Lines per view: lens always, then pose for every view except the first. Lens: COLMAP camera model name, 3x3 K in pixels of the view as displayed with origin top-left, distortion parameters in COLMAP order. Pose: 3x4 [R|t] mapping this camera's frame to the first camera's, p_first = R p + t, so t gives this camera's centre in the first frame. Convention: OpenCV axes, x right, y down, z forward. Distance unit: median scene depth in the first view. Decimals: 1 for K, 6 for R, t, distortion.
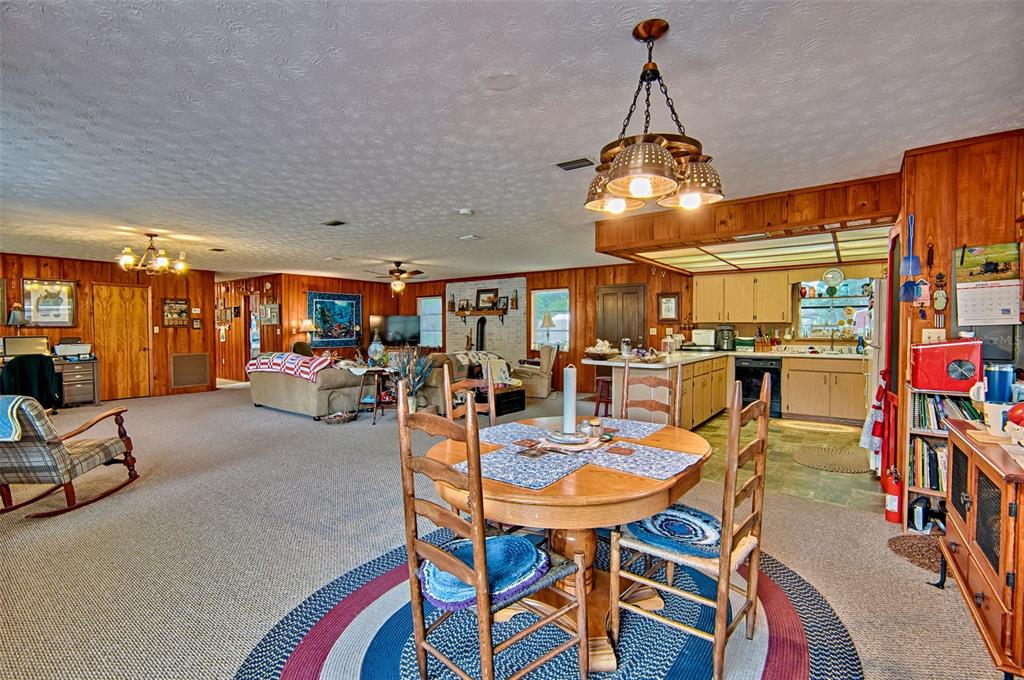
lens RADIAL K [[455.9, 0, 515.8], [0, 455.9, 342.2], [0, 0, 1]] dist [-0.010756, 0.000058]
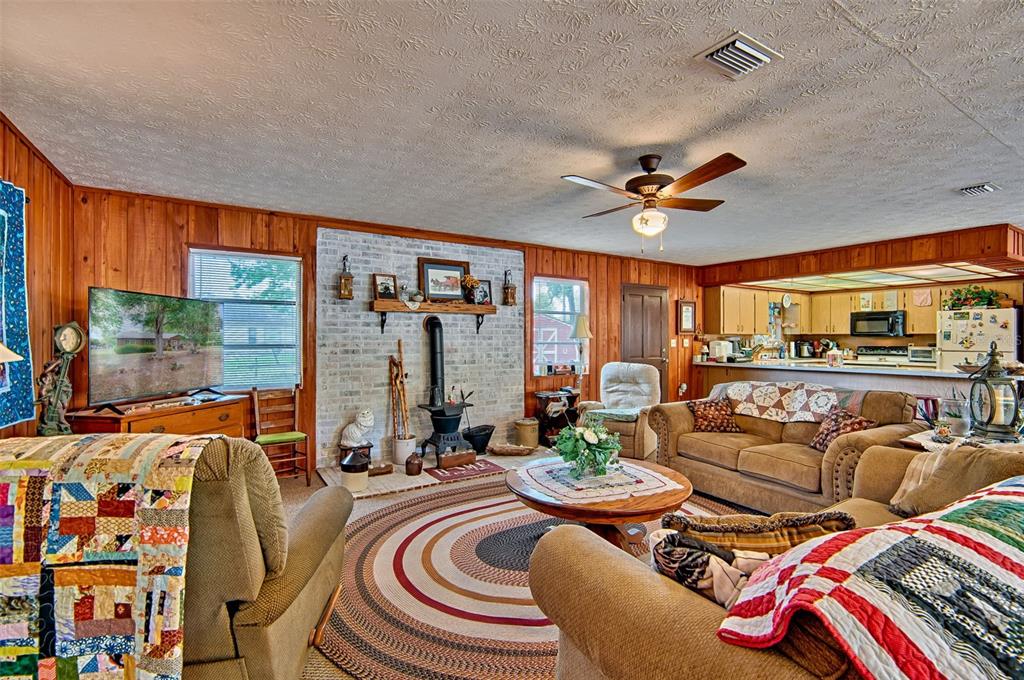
lens RADIAL K [[464.7, 0, 505.6], [0, 464.7, 337.5], [0, 0, 1]] dist [-0.012713, 0.005489]
pose [[0.371576, 0.003288, 0.928397, -0.673779], [0.027097, 0.999529, -0.014385, -0.032143], [-0.928007, 0.030502, 0.371312, 1.015171]]
